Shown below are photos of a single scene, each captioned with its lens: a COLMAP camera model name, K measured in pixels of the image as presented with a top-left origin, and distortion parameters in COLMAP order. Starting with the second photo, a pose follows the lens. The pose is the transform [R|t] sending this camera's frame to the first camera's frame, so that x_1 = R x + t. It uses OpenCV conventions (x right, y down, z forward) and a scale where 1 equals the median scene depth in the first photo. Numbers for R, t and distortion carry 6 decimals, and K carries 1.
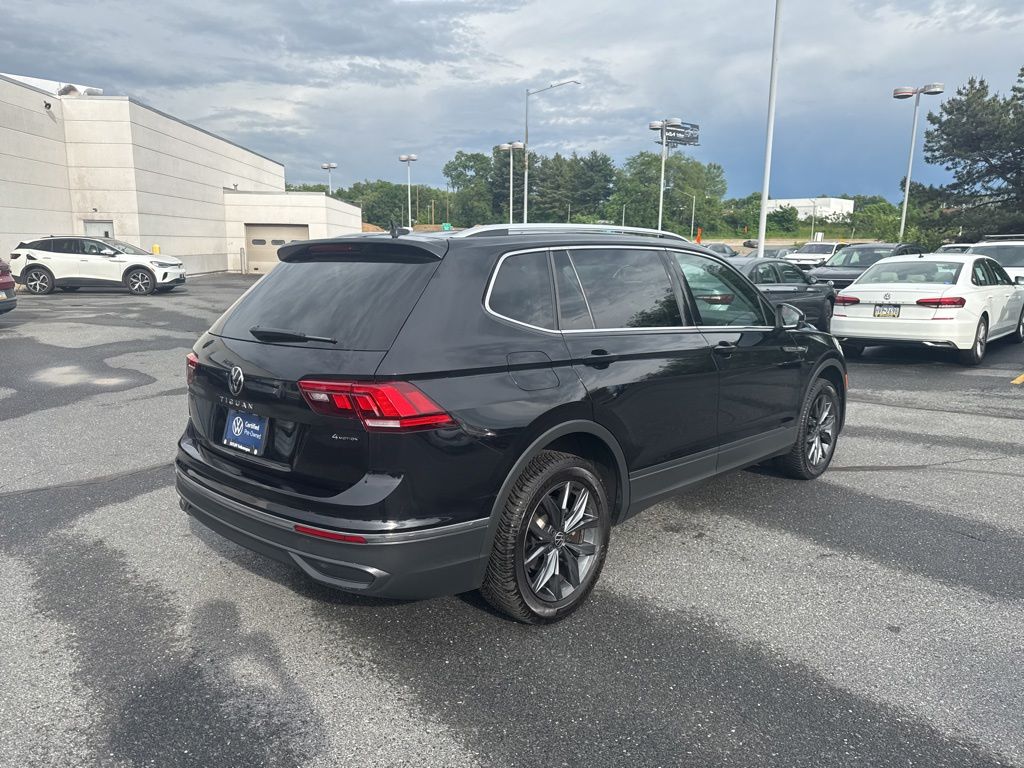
lens RADIAL K [[717.8, 0, 506.1], [0, 717.8, 381.9], [0, 0, 1]] dist [0.040885, -0.051135]
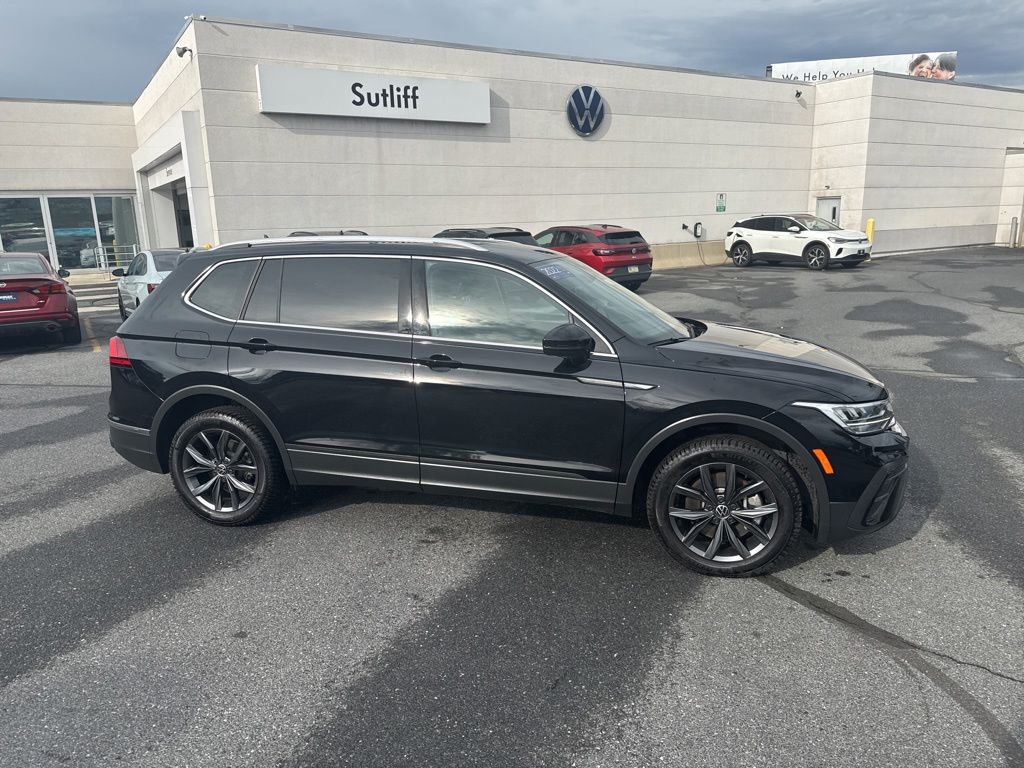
lens RADIAL K [[723.2, 0, 514.8], [0, 723.2, 386.1], [0, 0, 1]] dist [0.035704, -0.049803]
pose [[0.479176, 0.171303, -0.860840, 0.490960], [-0.130990, 0.983743, 0.122846, -0.060242], [0.867889, 0.053897, 0.493825, 0.252502]]
